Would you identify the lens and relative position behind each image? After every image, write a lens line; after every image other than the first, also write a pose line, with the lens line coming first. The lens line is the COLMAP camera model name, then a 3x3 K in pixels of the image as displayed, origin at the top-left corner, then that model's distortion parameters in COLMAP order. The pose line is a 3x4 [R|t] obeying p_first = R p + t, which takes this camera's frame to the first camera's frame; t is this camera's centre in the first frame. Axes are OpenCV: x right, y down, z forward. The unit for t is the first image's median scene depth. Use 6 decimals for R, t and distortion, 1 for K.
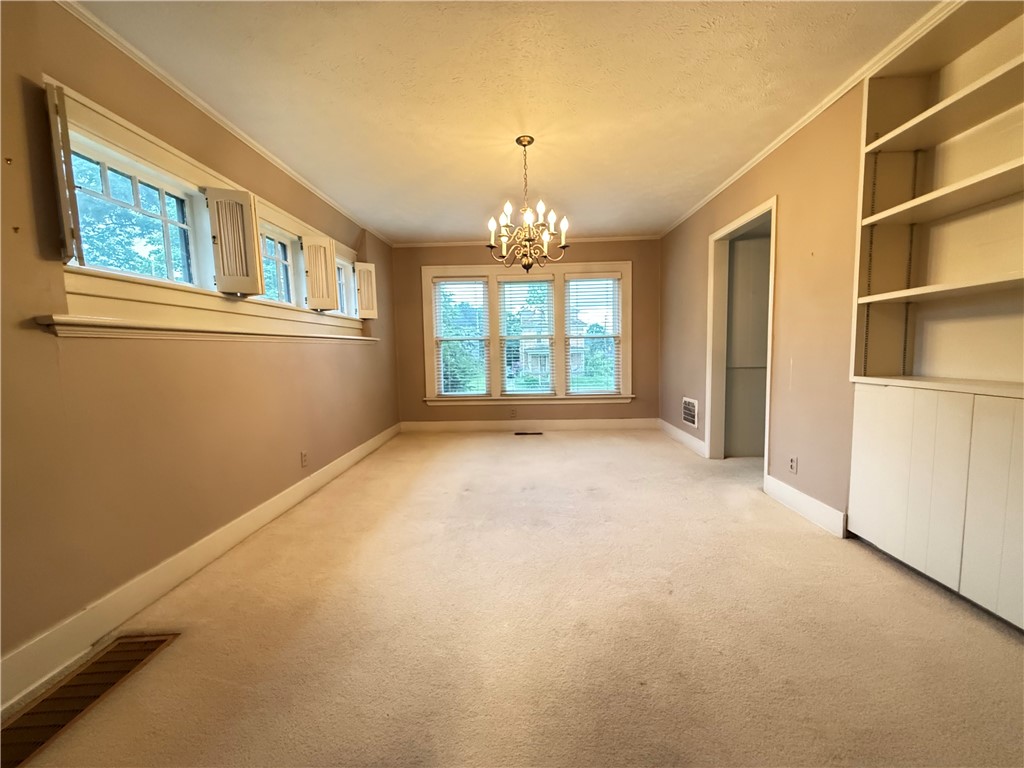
lens RADIAL K [[408.8, 0, 511.1], [0, 408.8, 383.2], [0, 0, 1]] dist [-0.000934, 0.000295]
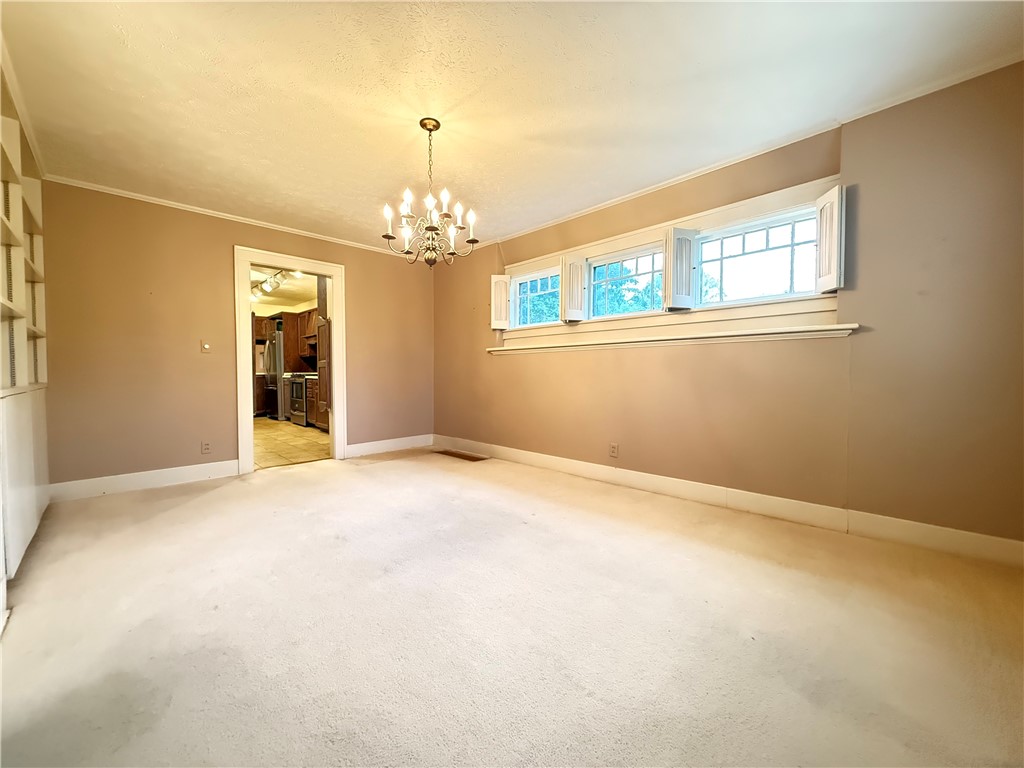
lens RADIAL K [[408.8, 0, 511.1], [0, 408.8, 383.2], [0, 0, 1]] dist [-0.000934, 0.000295]
pose [[-0.696667, 0.038680, -0.716351, 0.343696], [-0.044113, 0.994346, 0.096592, -0.067719], [0.716037, 0.098892, -0.691021, 1.076958]]
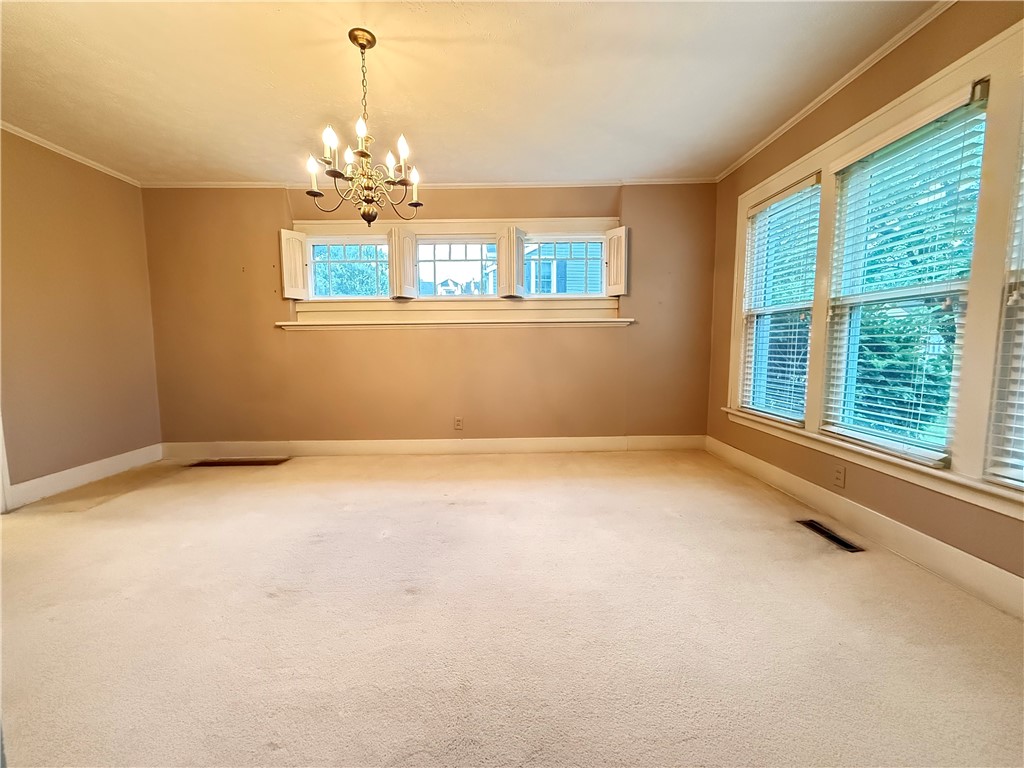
lens RADIAL K [[408.8, 0, 511.1], [0, 408.8, 383.2], [0, 0, 1]] dist [-0.000934, 0.000295]
pose [[0.037051, 0.109125, -0.993337, 0.482715], [-0.074659, 0.991544, 0.106143, -0.052857], [0.996521, 0.070229, 0.044885, 0.755188]]
